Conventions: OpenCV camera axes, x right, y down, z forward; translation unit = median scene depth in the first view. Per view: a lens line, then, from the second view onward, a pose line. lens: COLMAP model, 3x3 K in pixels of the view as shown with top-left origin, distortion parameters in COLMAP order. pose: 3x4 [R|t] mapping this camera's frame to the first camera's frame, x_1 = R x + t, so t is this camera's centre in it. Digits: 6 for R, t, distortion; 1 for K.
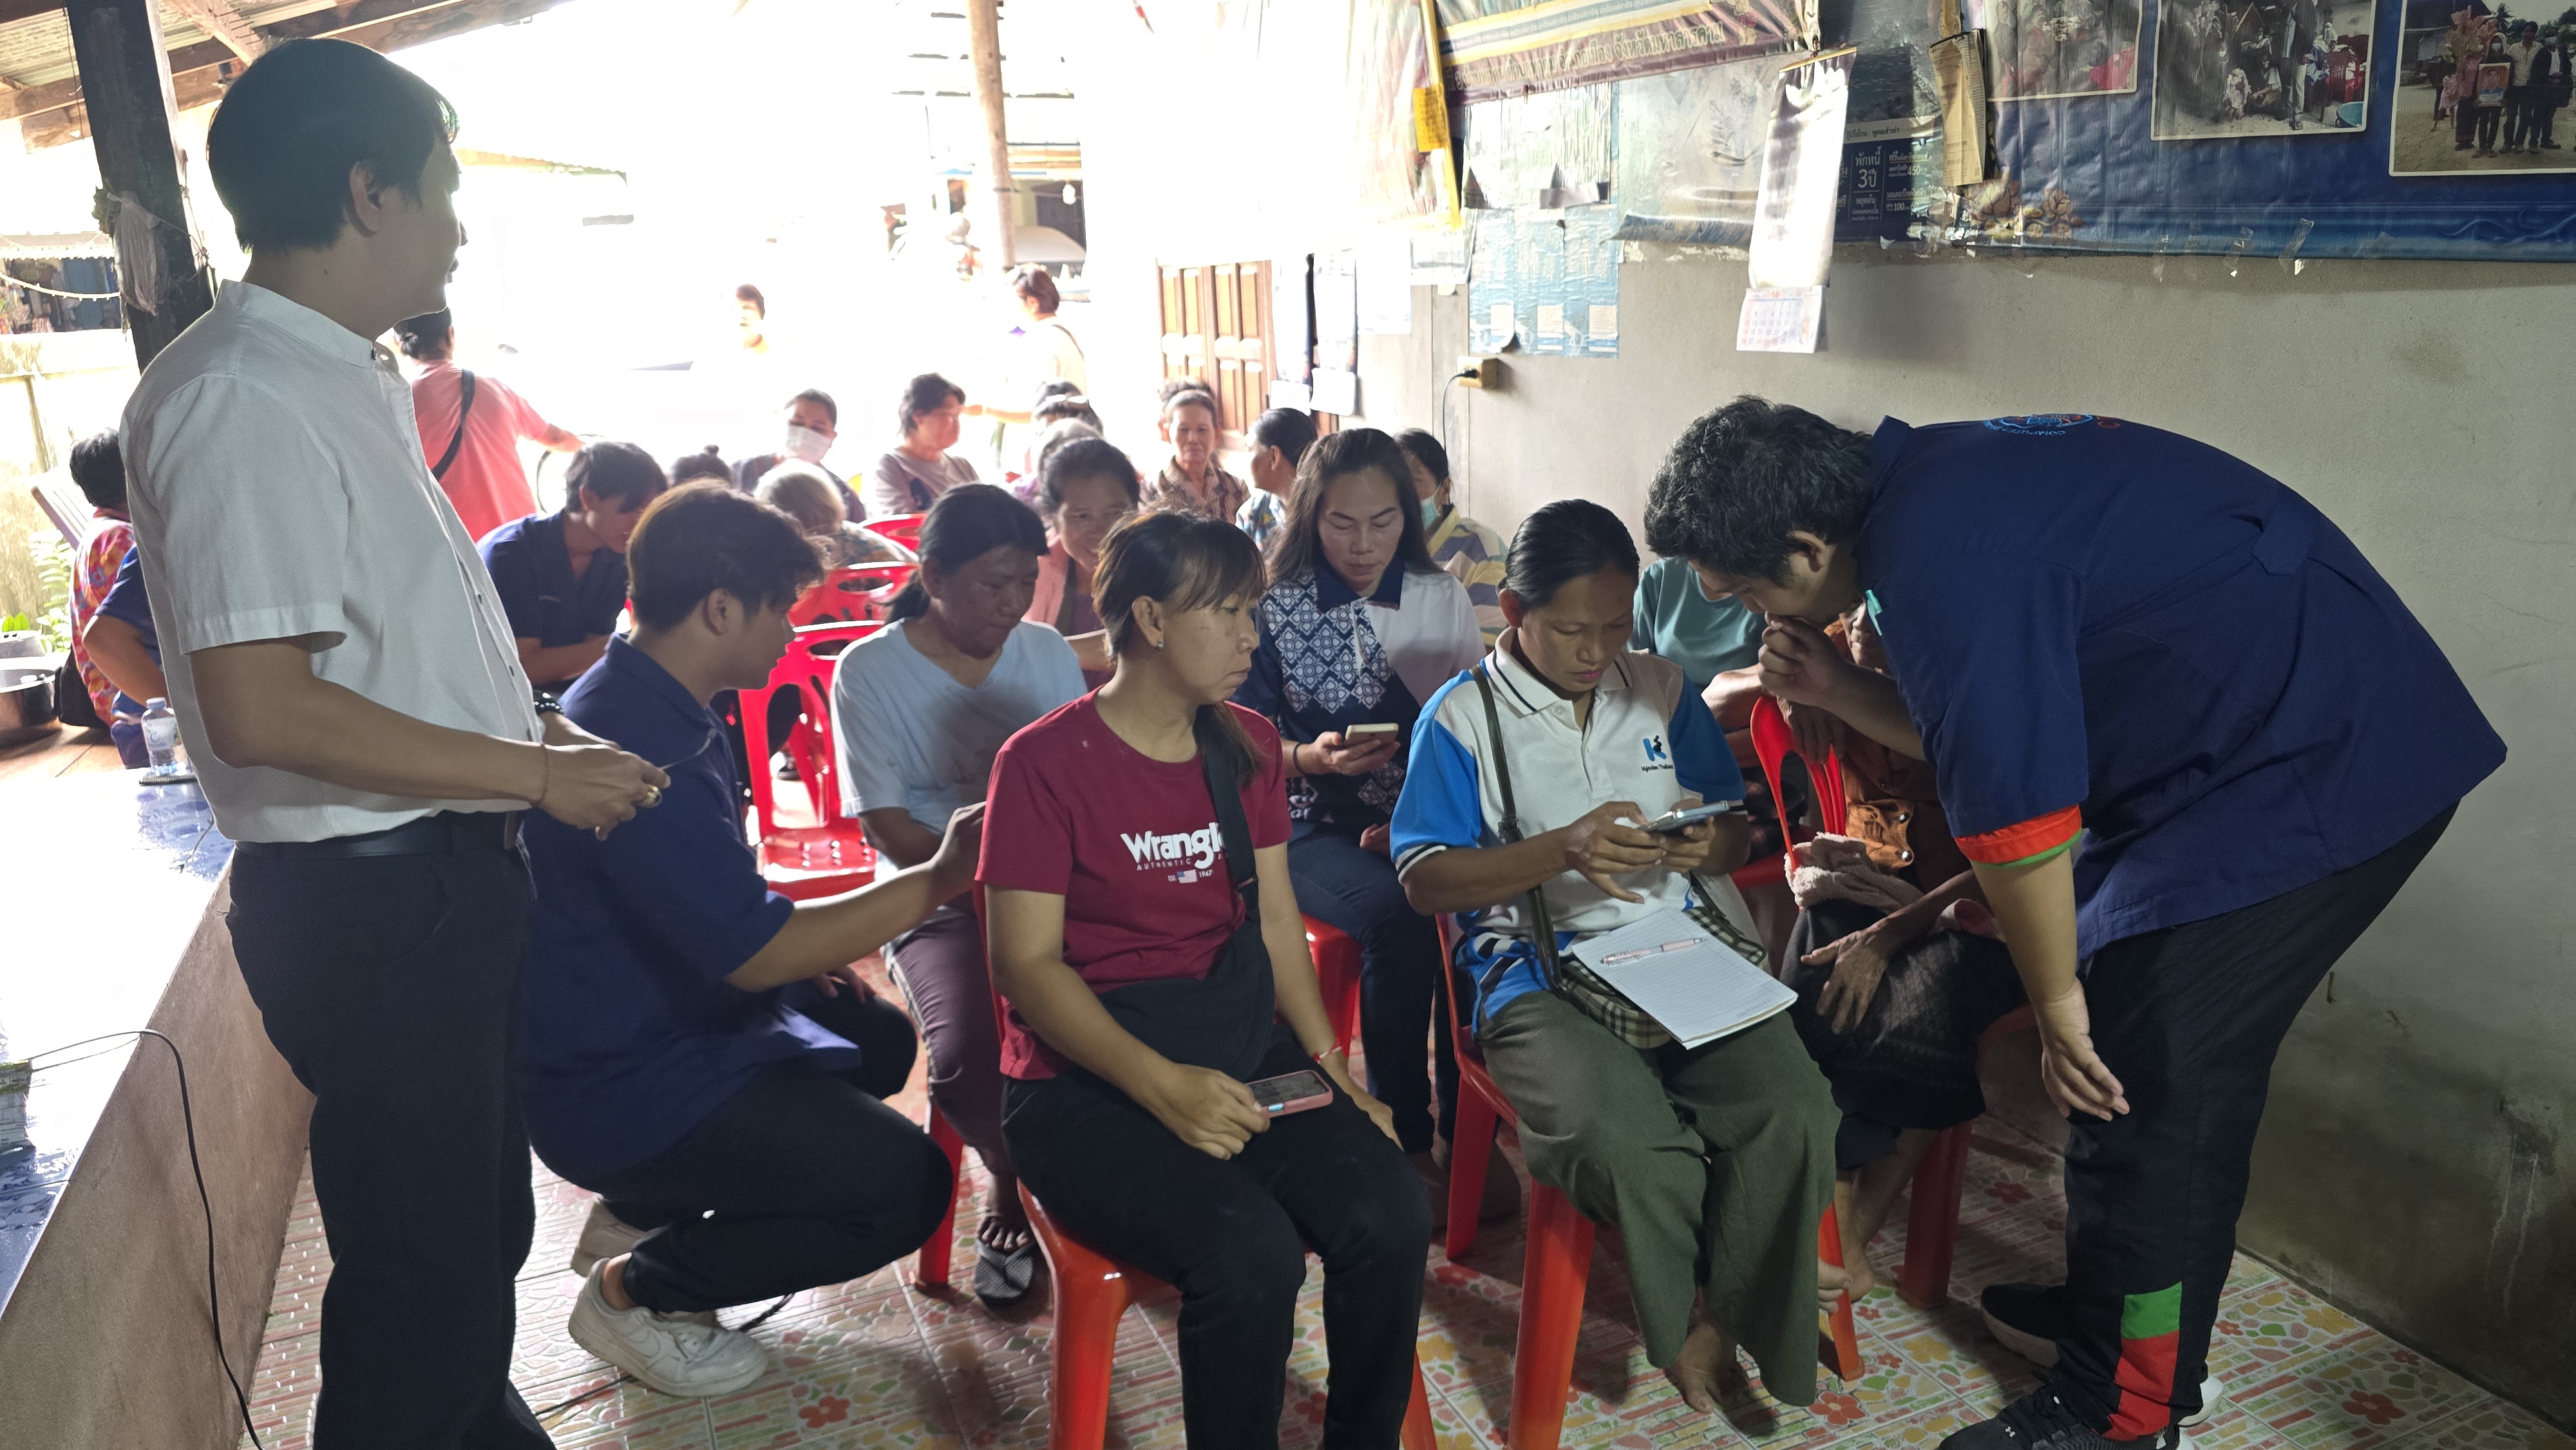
lens RADIAL K [[1752.6, 0, 1278.8], [0, 1752.6, 717.3], [0, 0, 1]] dist [0.043583, -0.034024]
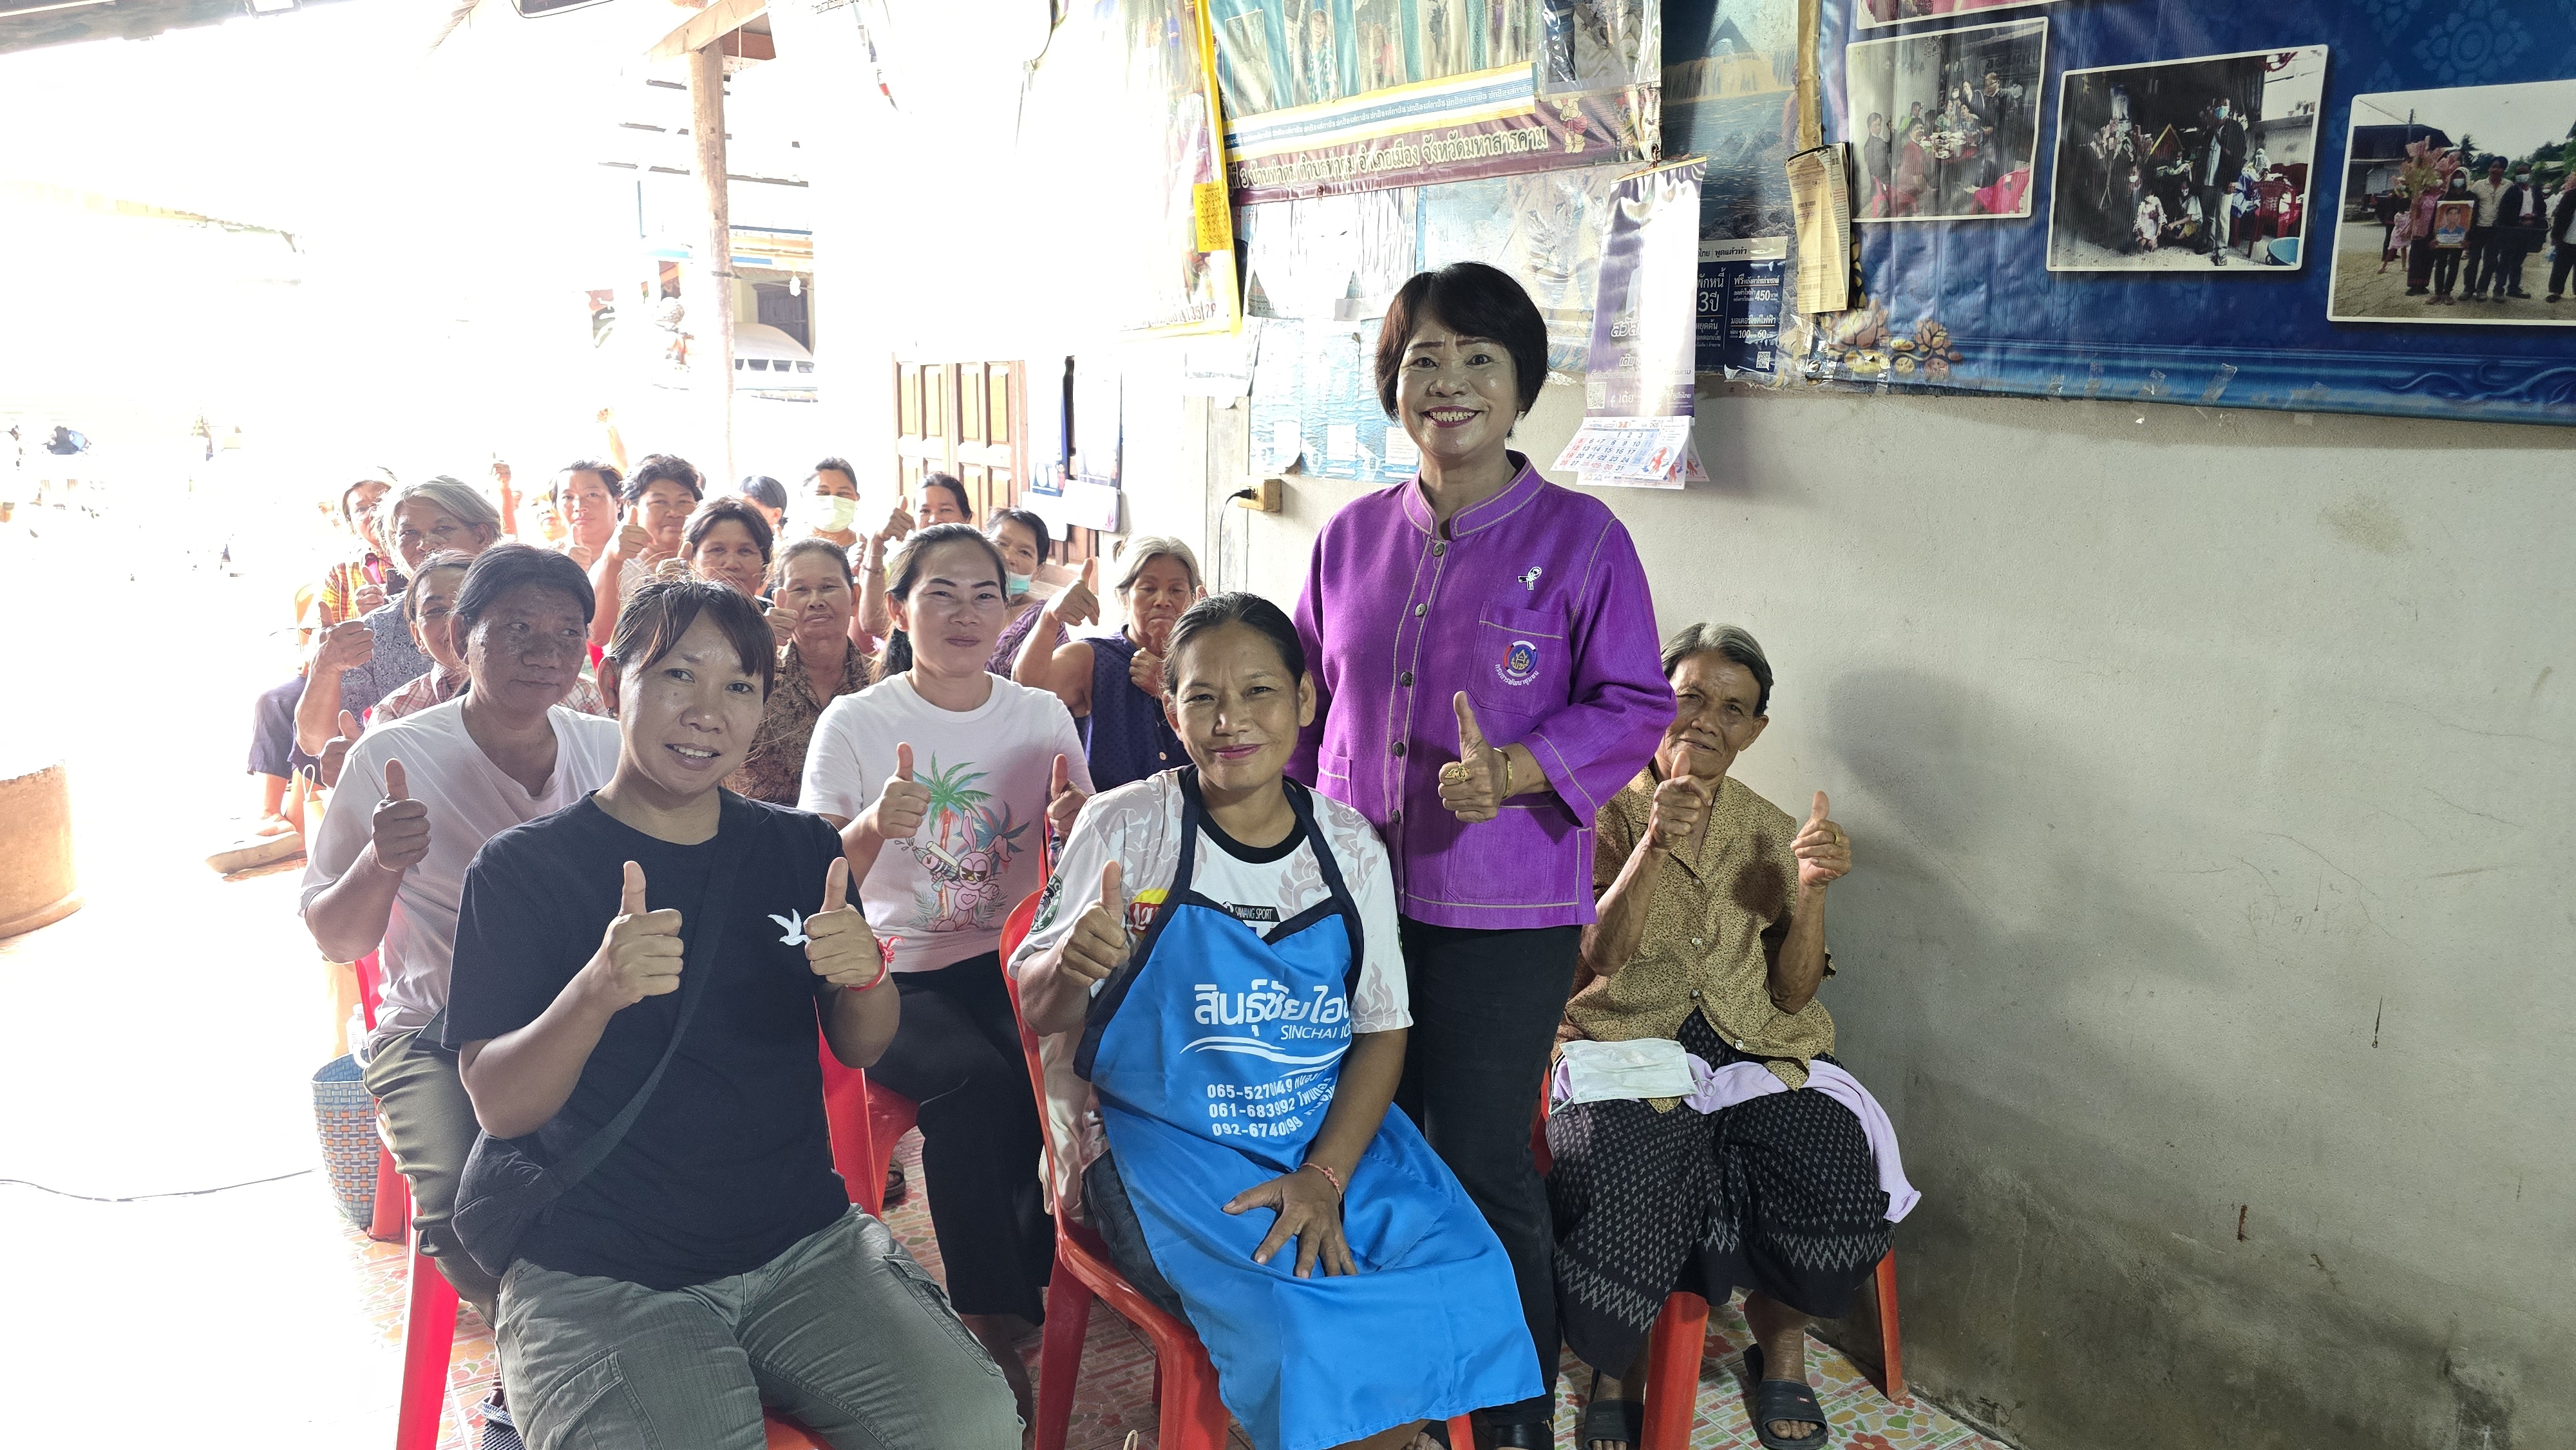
lens RADIAL K [[1727.1, 0, 1290.2], [0, 1727.1, 727.4], [0, 0, 1]] dist [0.067459, -0.056792]
pose [[0.985415, 0.029120, 0.167658, -0.029280], [-0.018673, 0.997804, -0.063551, -0.029184], [-0.169140, 0.059494, 0.983795, 0.197315]]
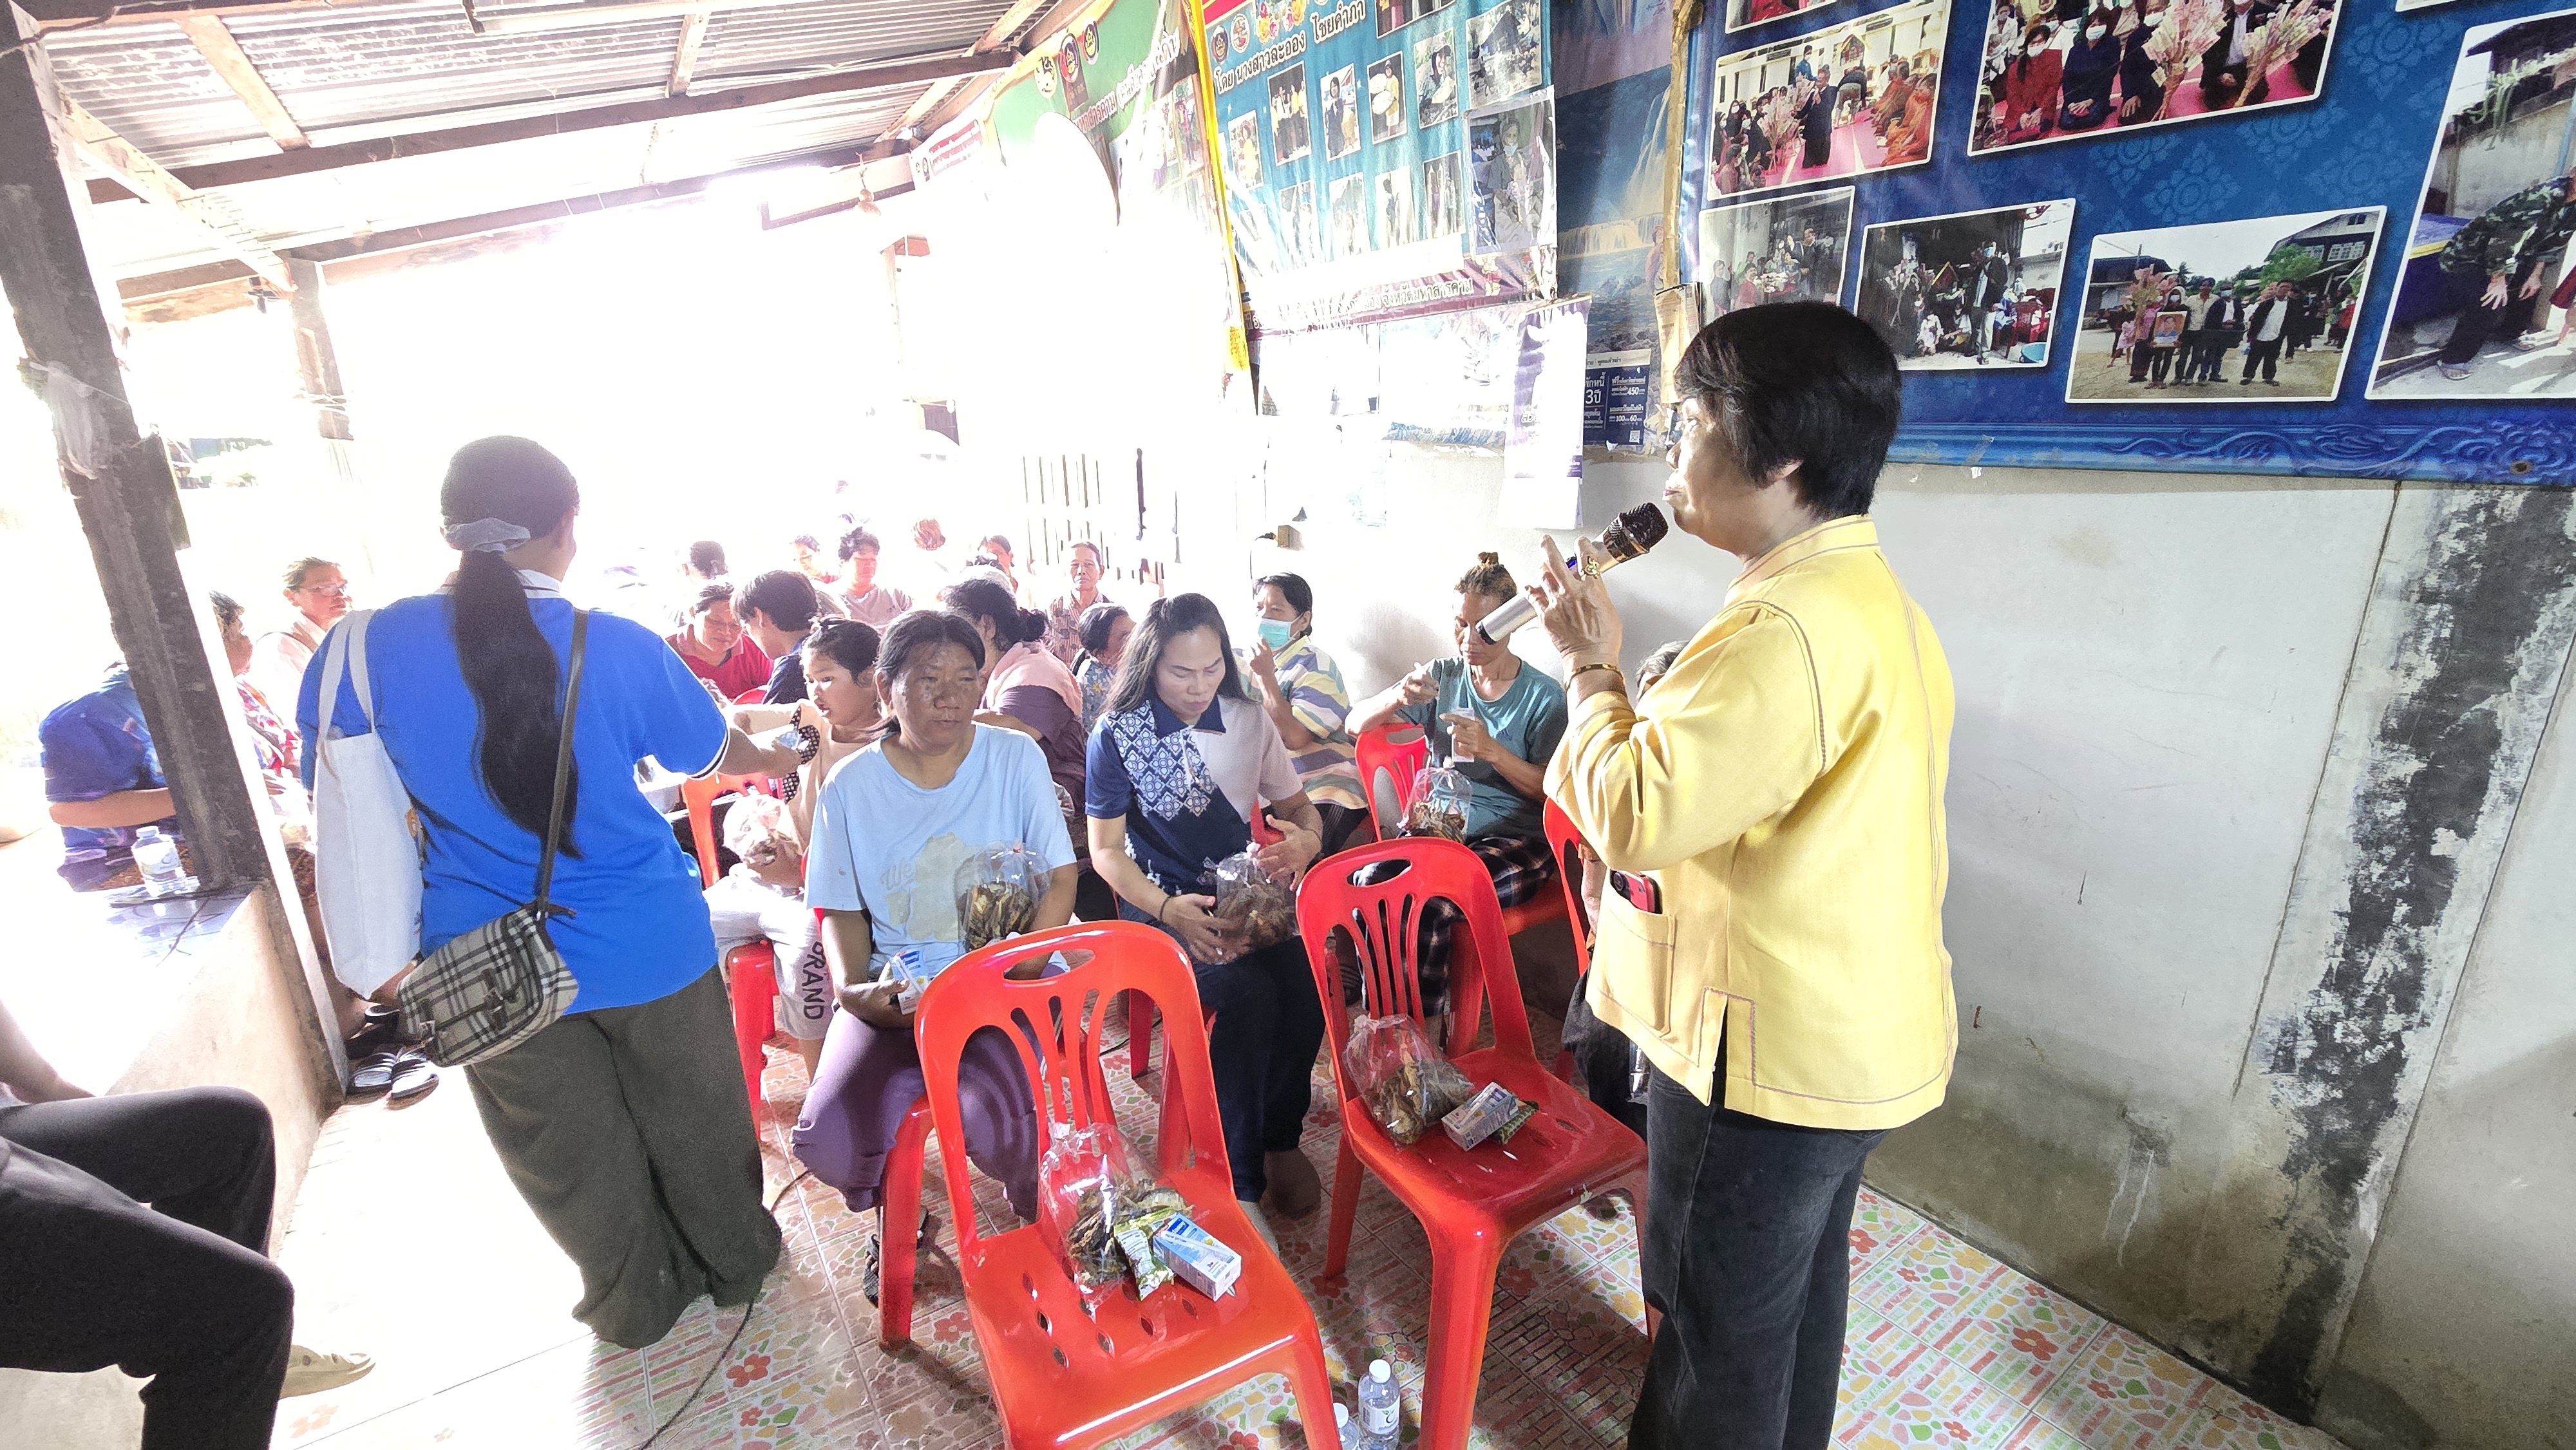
lens RADIAL K [[1045.9, 0, 1283.5], [0, 1045.9, 751.7], [0, 0, 1]] dist [-0.003226, 0.000468]
pose [[0.982794, -0.027857, 0.182590, -0.055524], [0.024241, 0.999464, 0.022007, -0.074964], [-0.183106, -0.017203, 0.982943, 0.319380]]
